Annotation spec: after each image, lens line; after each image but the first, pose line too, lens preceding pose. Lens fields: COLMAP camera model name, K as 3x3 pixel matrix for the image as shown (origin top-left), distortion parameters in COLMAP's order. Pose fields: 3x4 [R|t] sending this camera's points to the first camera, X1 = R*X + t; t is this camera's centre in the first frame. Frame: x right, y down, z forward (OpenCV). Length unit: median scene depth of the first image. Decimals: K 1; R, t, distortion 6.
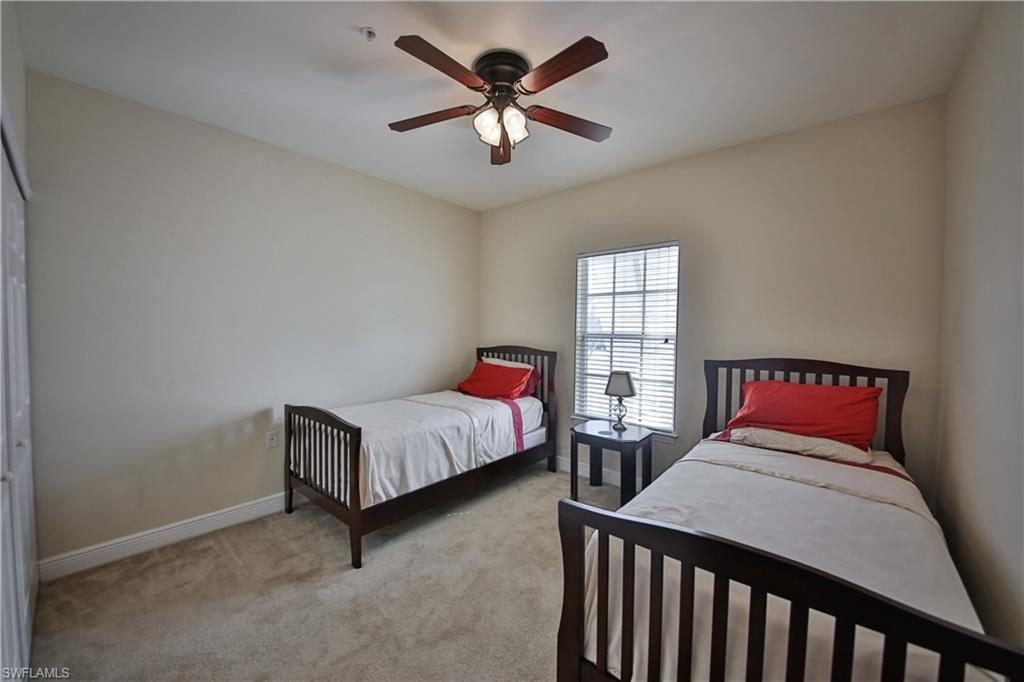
lens RADIAL K [[378.6, 0, 511.5], [0, 378.6, 343.2], [0, 0, 1]] dist [0.029876, -0.029166]
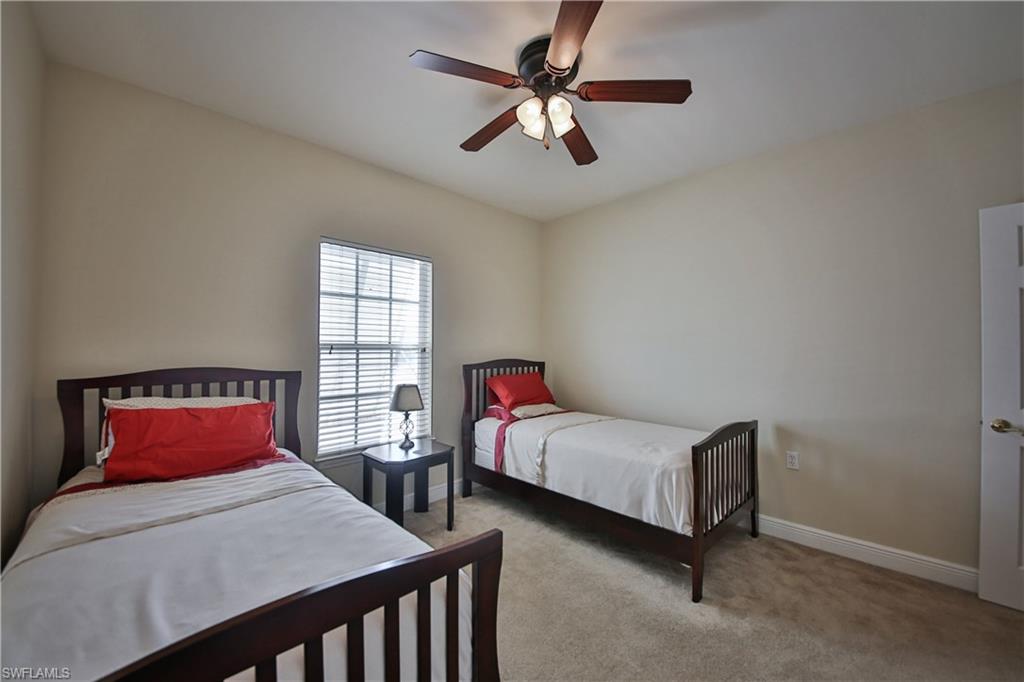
lens RADIAL K [[378.6, 0, 511.5], [0, 378.6, 343.2], [0, 0, 1]] dist [0.029876, -0.029166]
pose [[0.110128, -0.005280, 0.993903, -0.573971], [0.028301, 0.999597, 0.002175, -0.019222], [-0.993514, 0.027889, 0.110233, 0.609227]]
